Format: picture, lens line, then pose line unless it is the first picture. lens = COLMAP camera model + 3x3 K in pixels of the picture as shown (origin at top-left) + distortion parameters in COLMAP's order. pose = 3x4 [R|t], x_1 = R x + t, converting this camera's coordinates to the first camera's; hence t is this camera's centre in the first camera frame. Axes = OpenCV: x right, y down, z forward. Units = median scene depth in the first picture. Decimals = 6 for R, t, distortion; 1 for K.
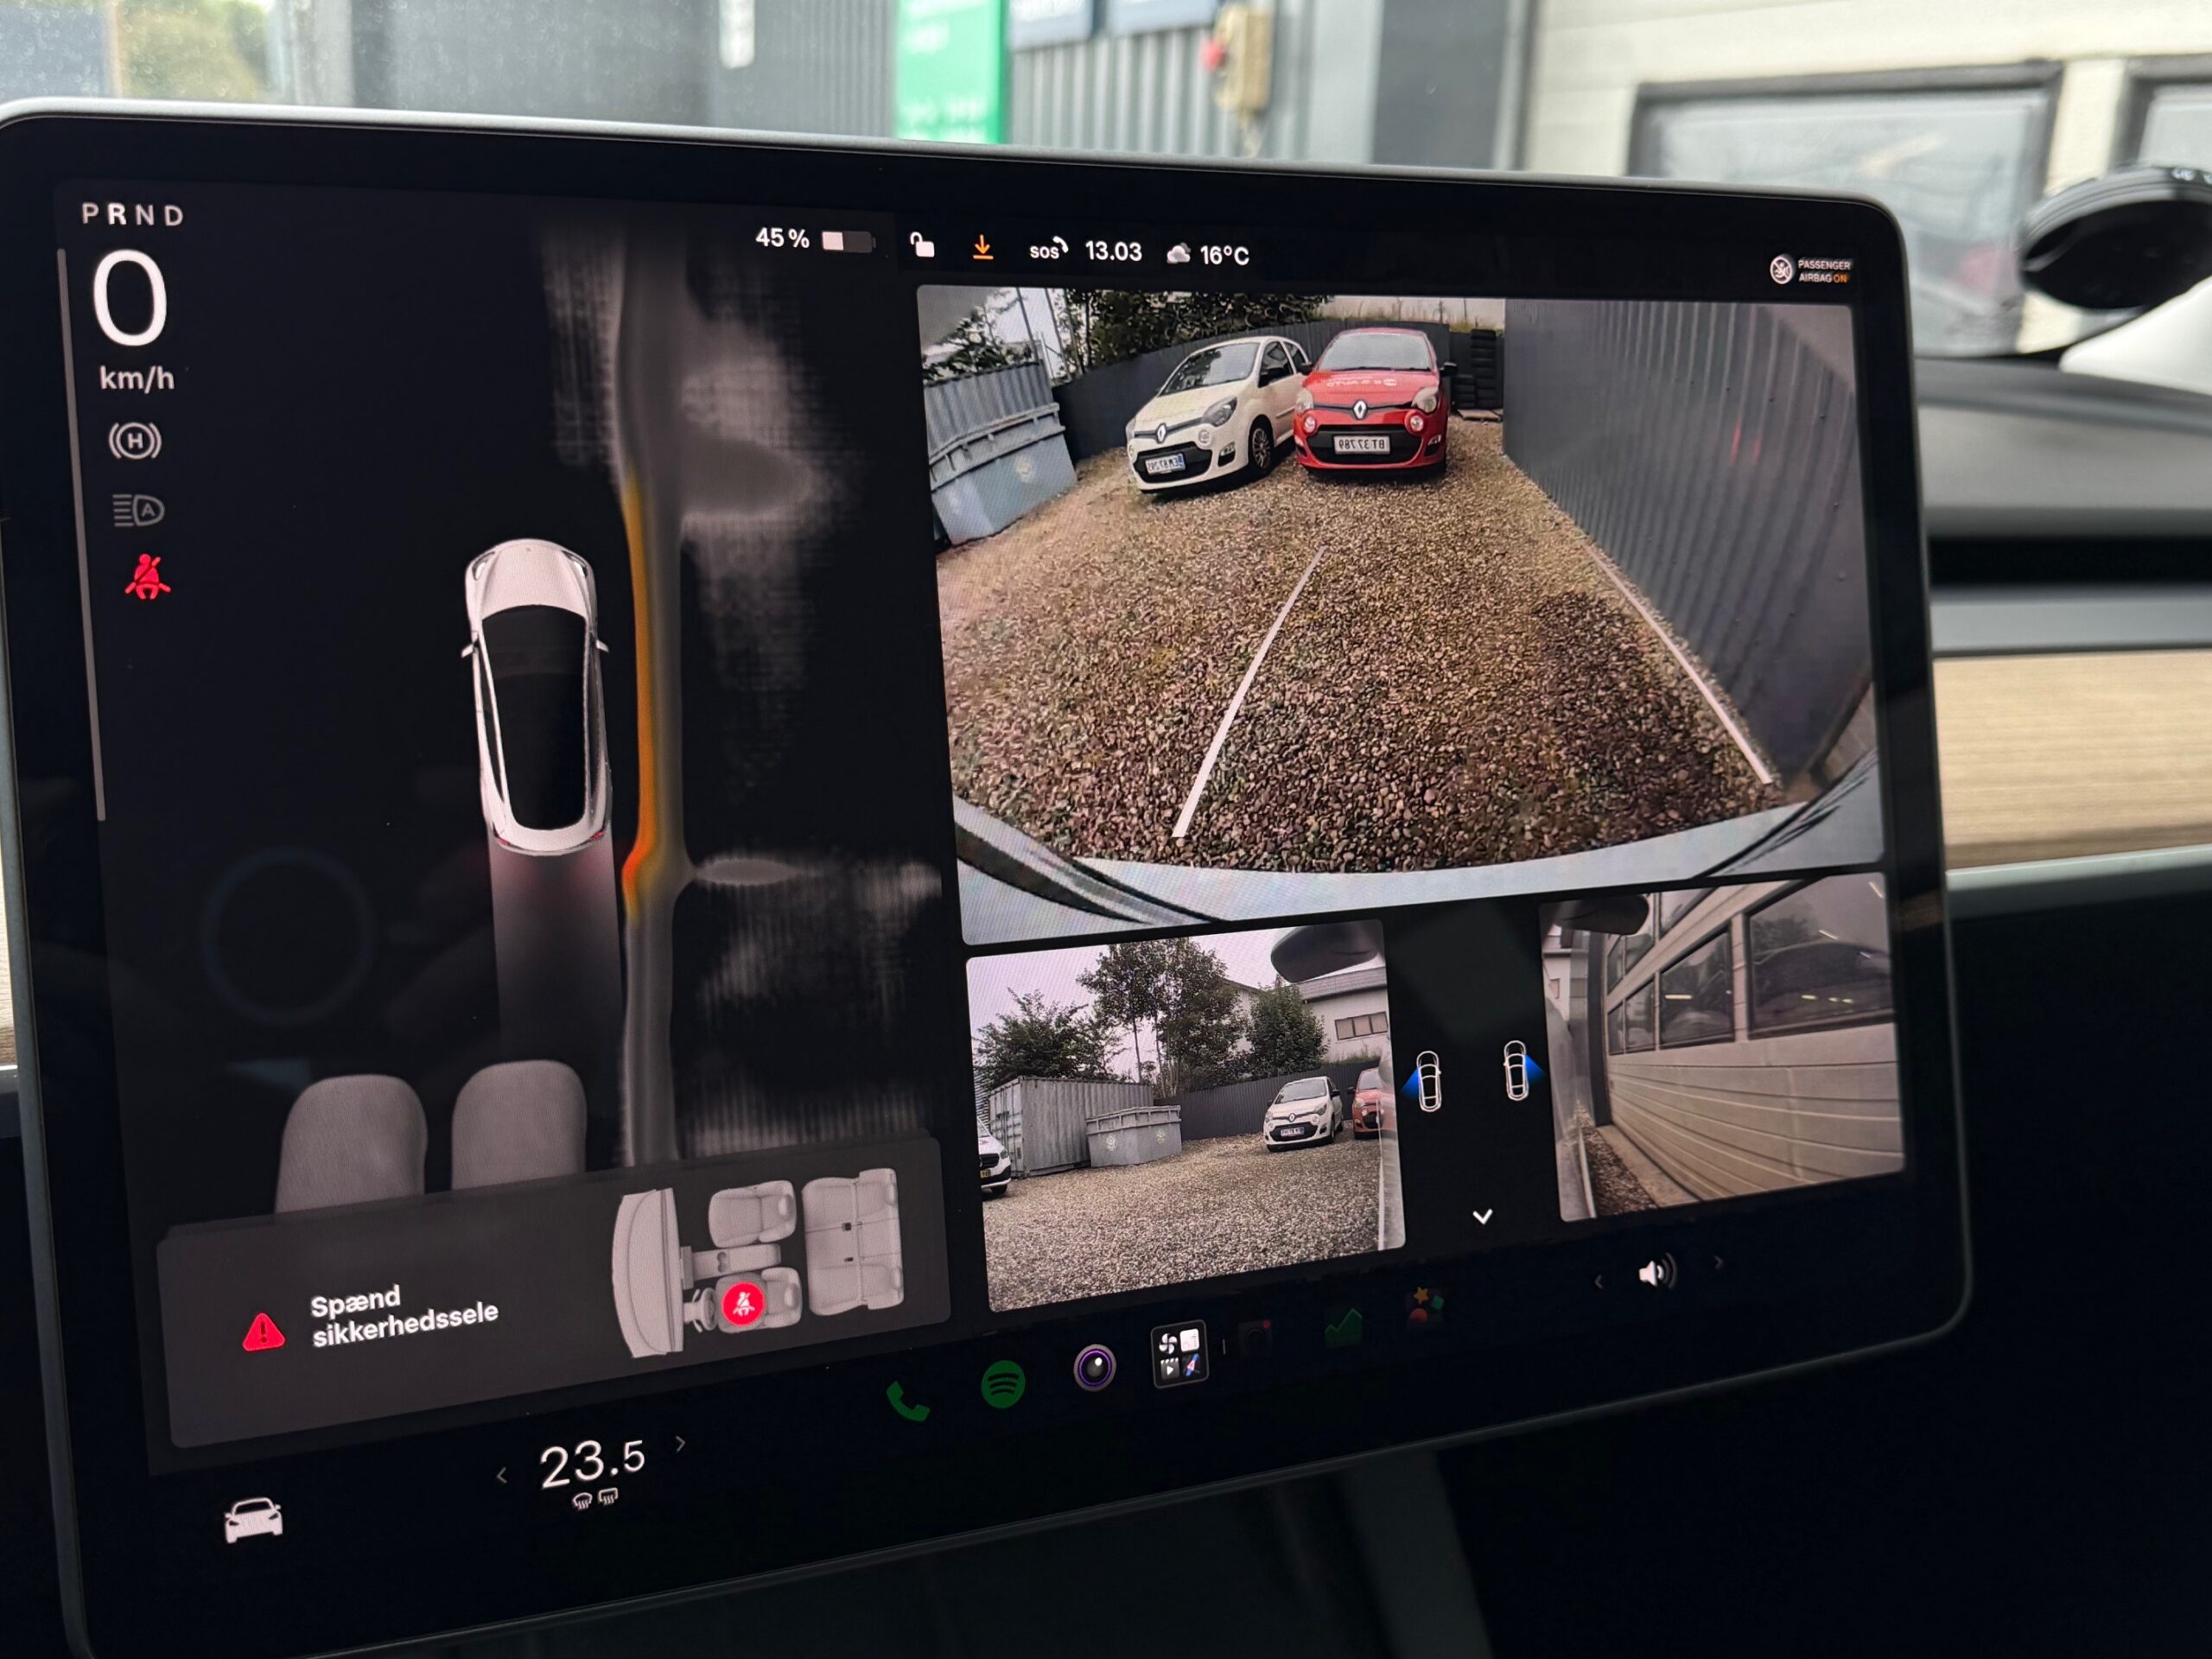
lens RADIAL K [[2196.9, 0, 1097.4], [0, 2196.9, 826.9], [0, 0, 1]] dist [0.185282, -0.420500]
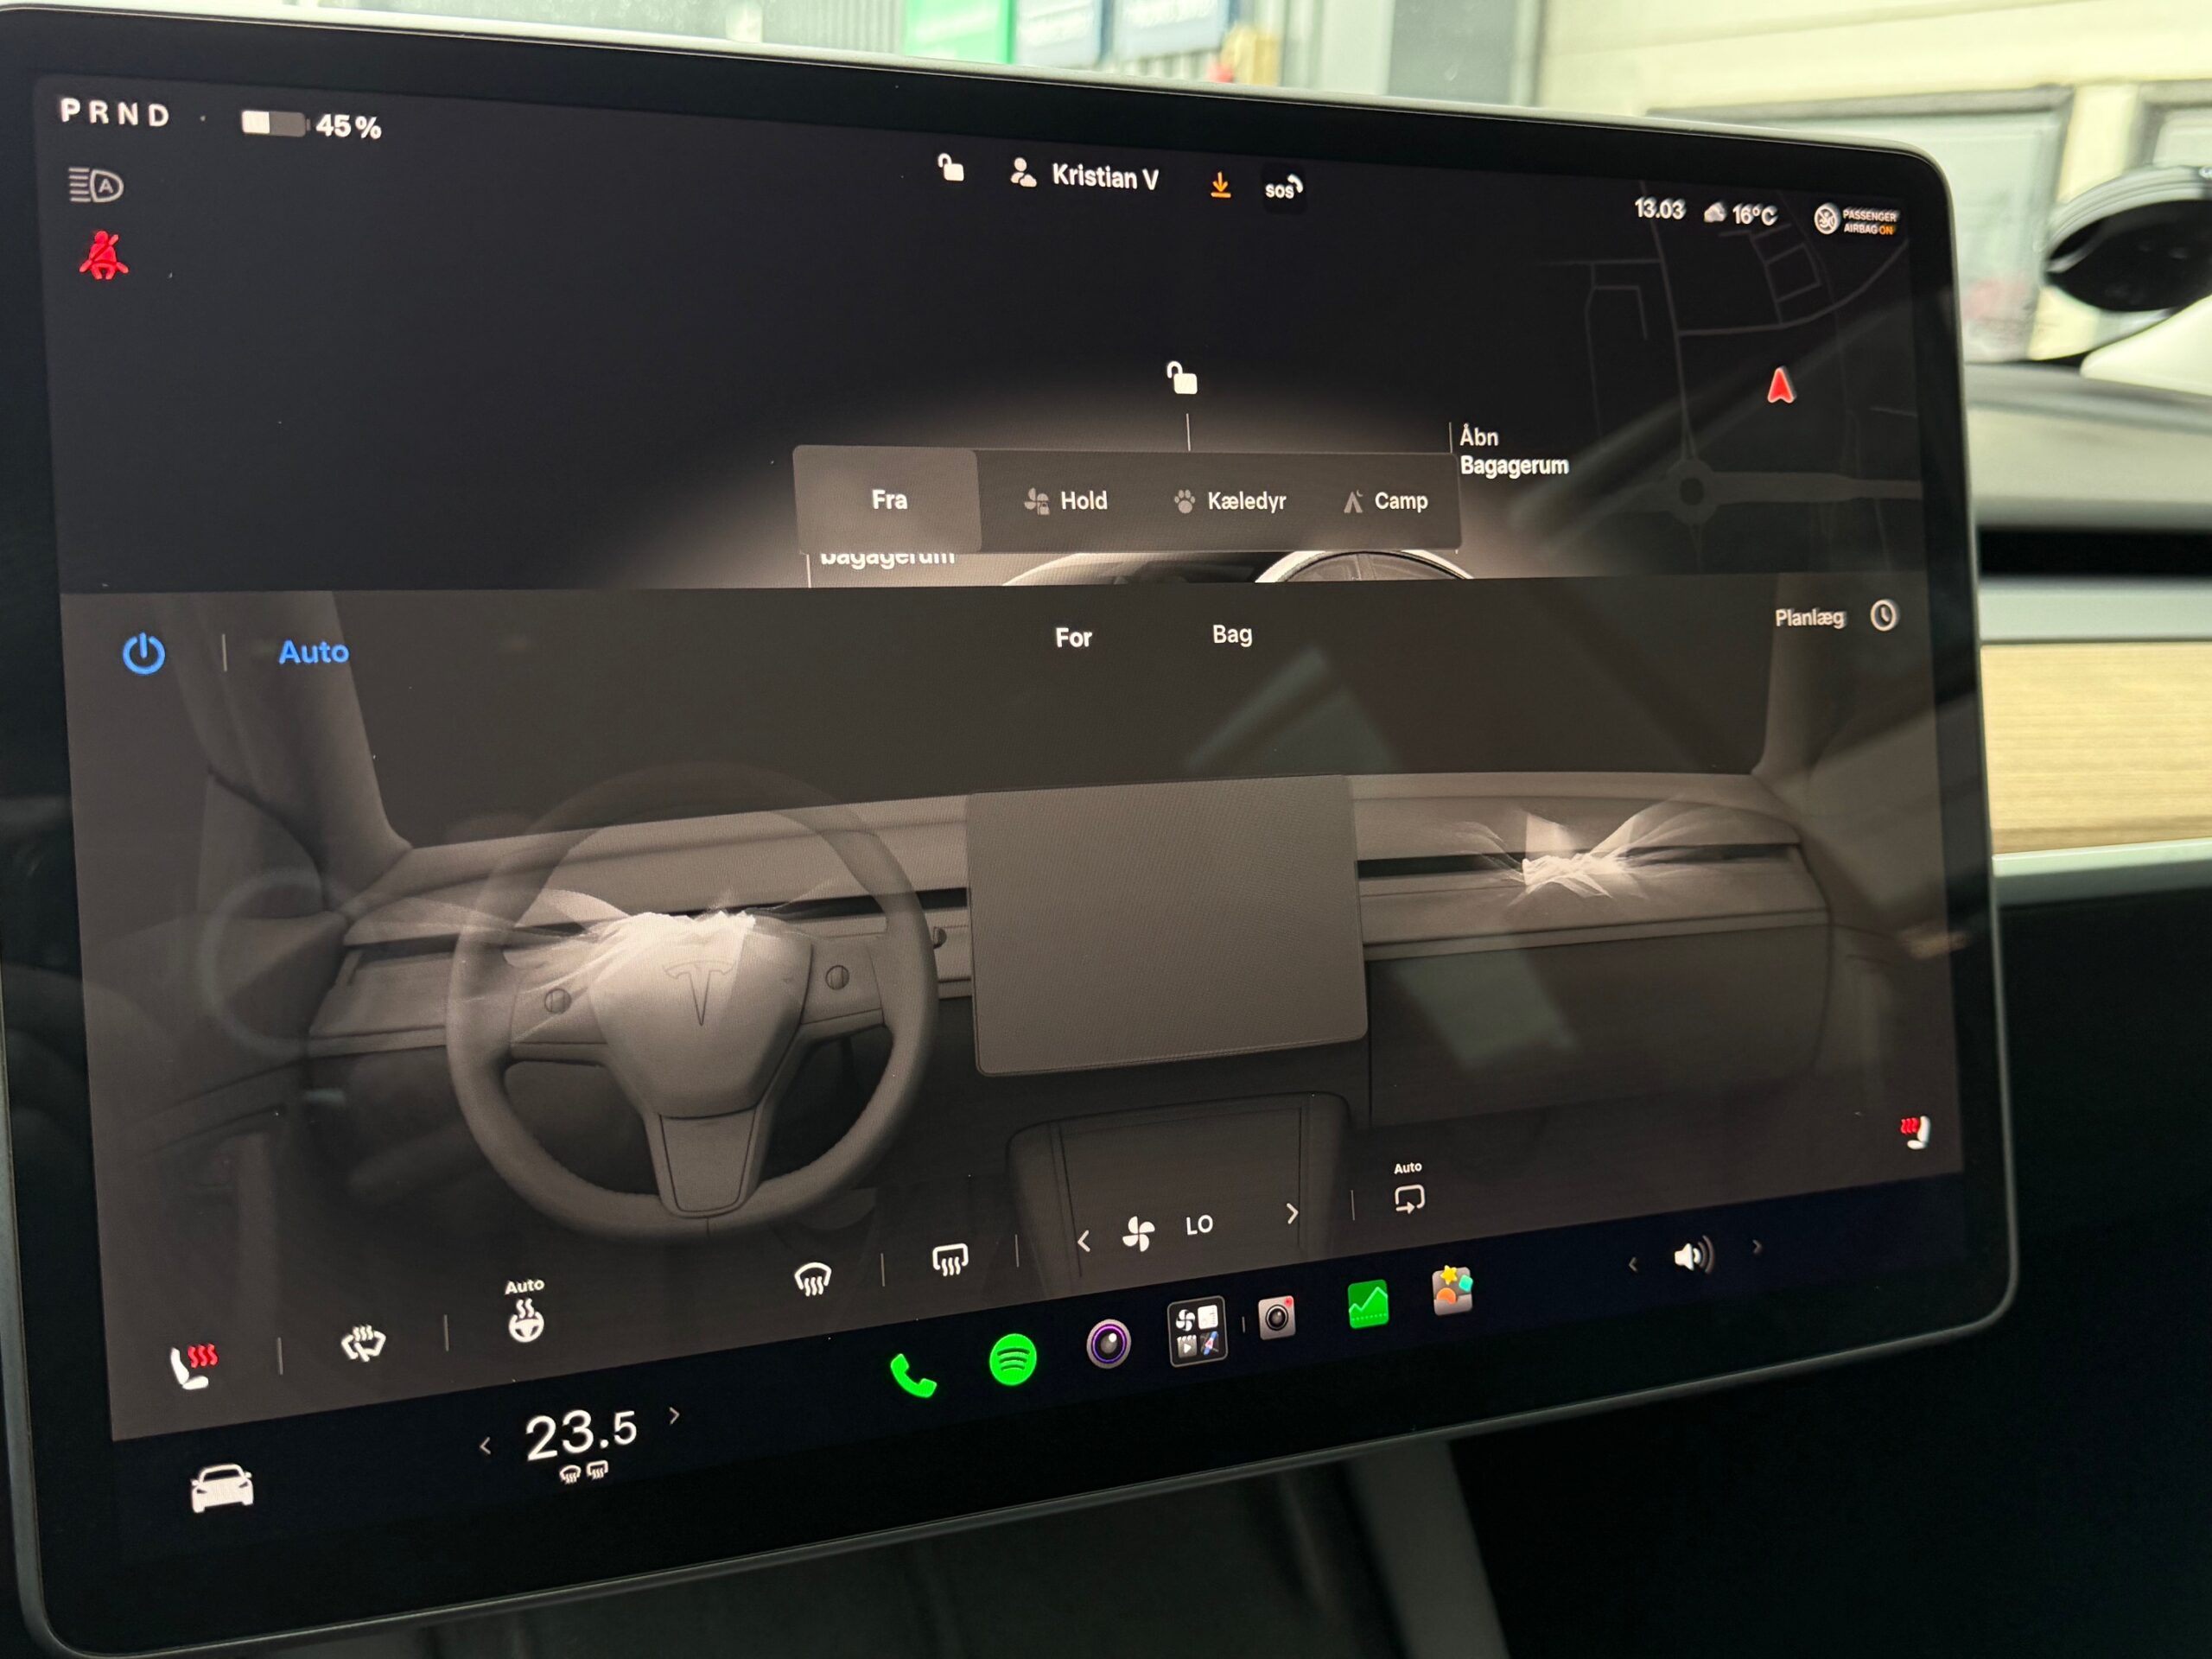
lens RADIAL K [[2206.2, 0, 1106.0], [0, 2206.2, 829.5], [0, 0, 1]] dist [0.184869, -0.431566]
pose [[0.999948, 0.008929, 0.004943, -0.008210], [-0.008860, 0.999866, -0.013751, 0.031898], [-0.005065, 0.013706, 0.999893, 0.034849]]
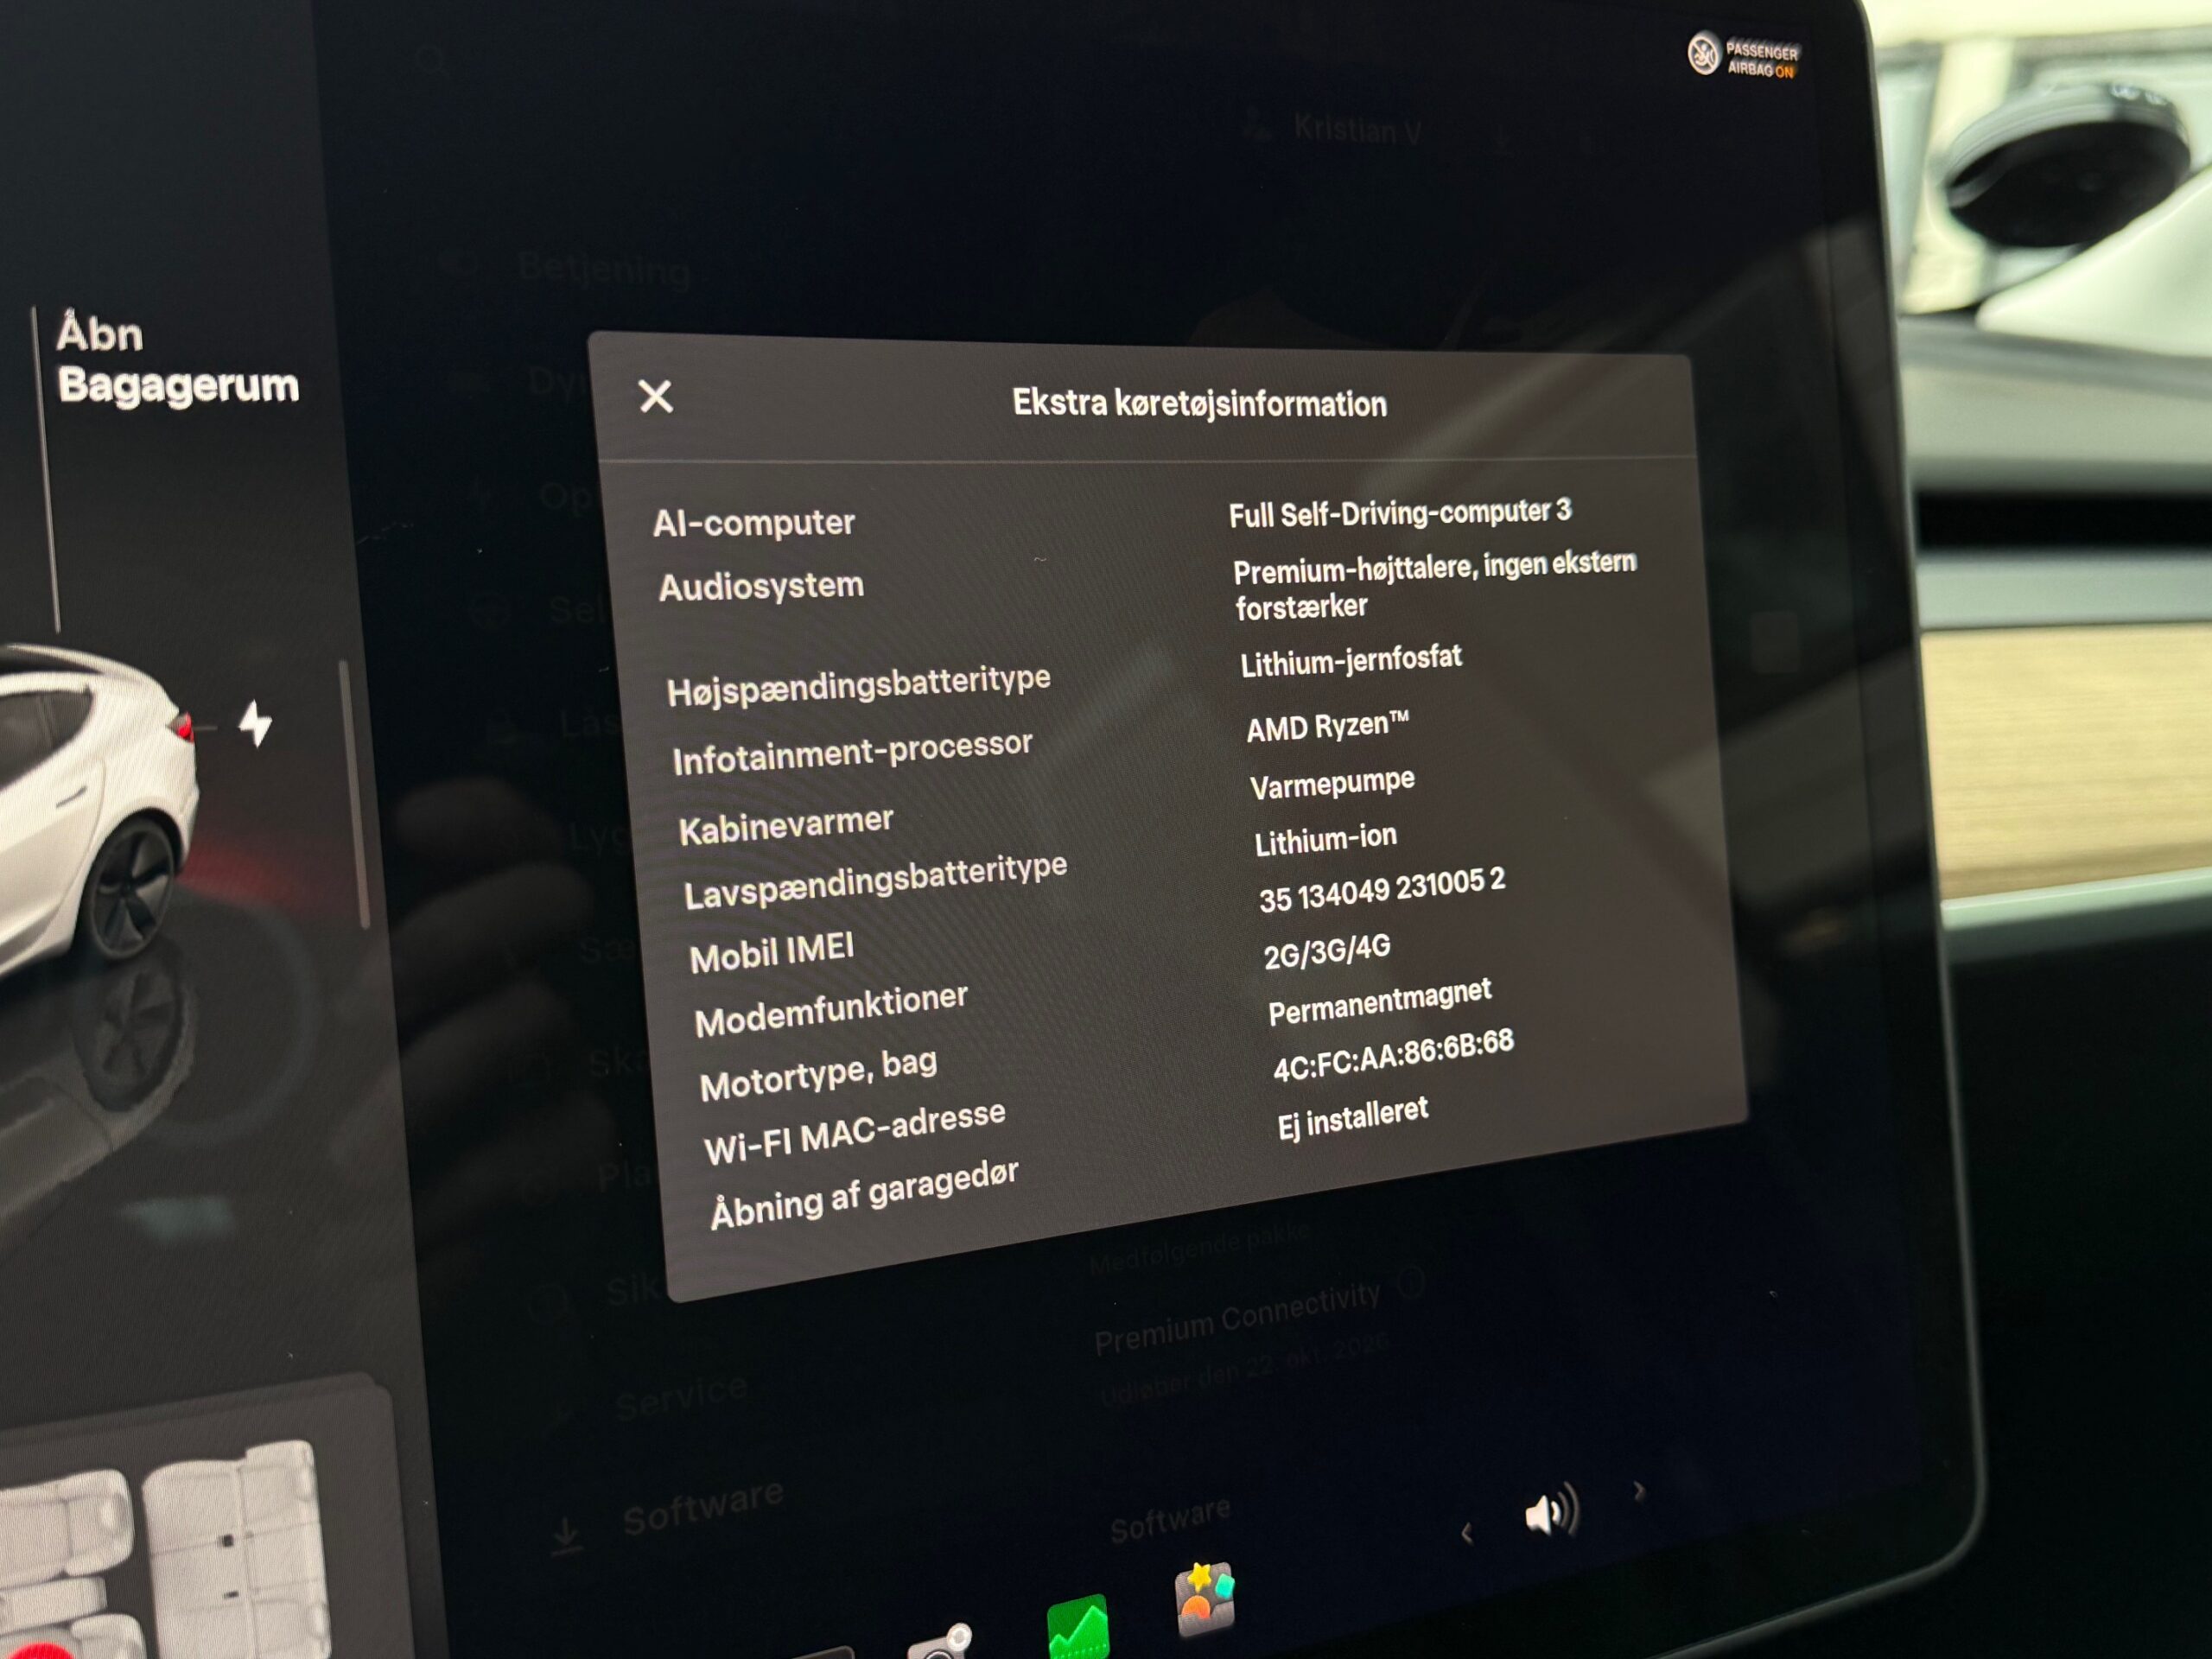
lens RADIAL K [[2255.2, 0, 1112.0], [0, 2255.2, 831.7], [0, 0, 1]] dist [0.073944, -0.156792]
pose [[0.997950, -0.011360, 0.062975, 0.076839], [0.011987, 0.999882, -0.009595, -0.002044], [-0.062858, 0.010330, 0.997969, 0.317531]]
